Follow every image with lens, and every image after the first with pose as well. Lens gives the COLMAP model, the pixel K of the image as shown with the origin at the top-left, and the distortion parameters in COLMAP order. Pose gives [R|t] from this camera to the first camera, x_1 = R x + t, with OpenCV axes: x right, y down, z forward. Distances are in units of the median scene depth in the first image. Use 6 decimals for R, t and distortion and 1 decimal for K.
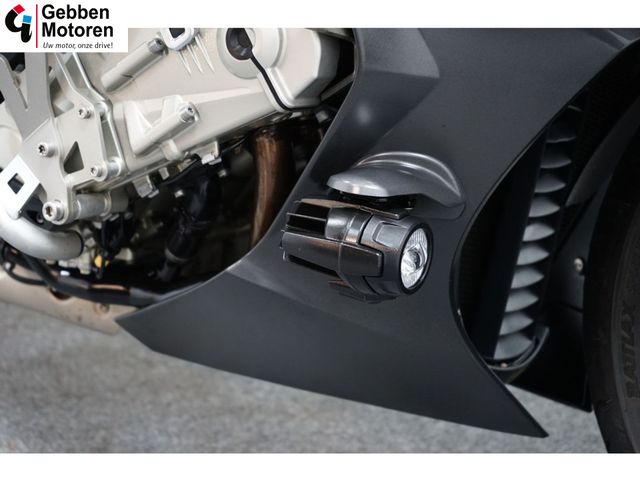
lens RADIAL K [[1309.0, 0, 320.1], [0, 1309.0, 238.6], [0, 0, 1]] dist [-0.068648, 0.000000]
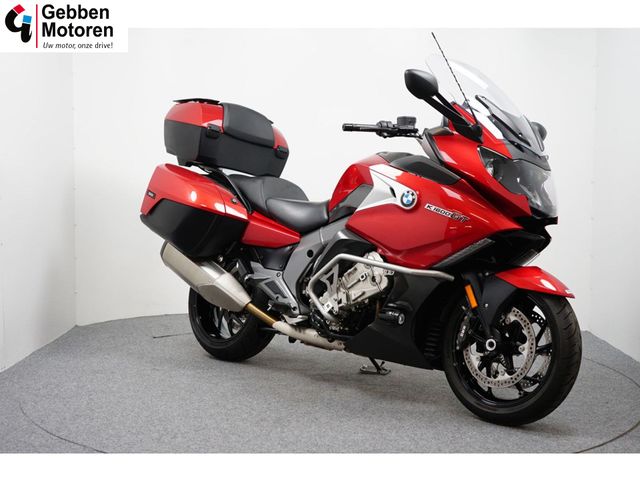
lens RADIAL K [[887.3, 0, 320.0], [0, 887.3, 239.8], [0, 0, 1]] dist [-0.106857, 0.000000]
pose [[0.984083, 0.067154, -0.164532, 0.295766], [-0.113347, 0.950262, -0.290094, 0.743100], [0.136868, 0.304126, 0.942748, -2.413420]]
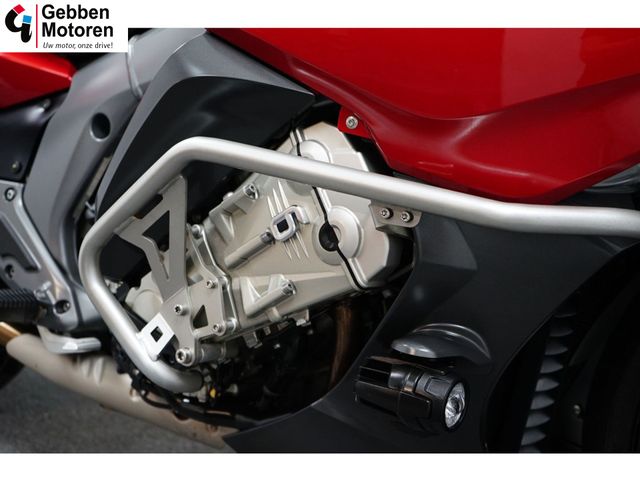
lens RADIAL K [[1008.7, 0, 320.9], [0, 1008.7, 243.3], [0, 0, 1]] dist [-0.014369, 0.000000]
pose [[0.998244, 0.034419, -0.048204, -0.018134], [-0.039960, 0.992070, -0.119167, -0.018618], [0.043720, 0.120884, 0.991703, -0.035353]]
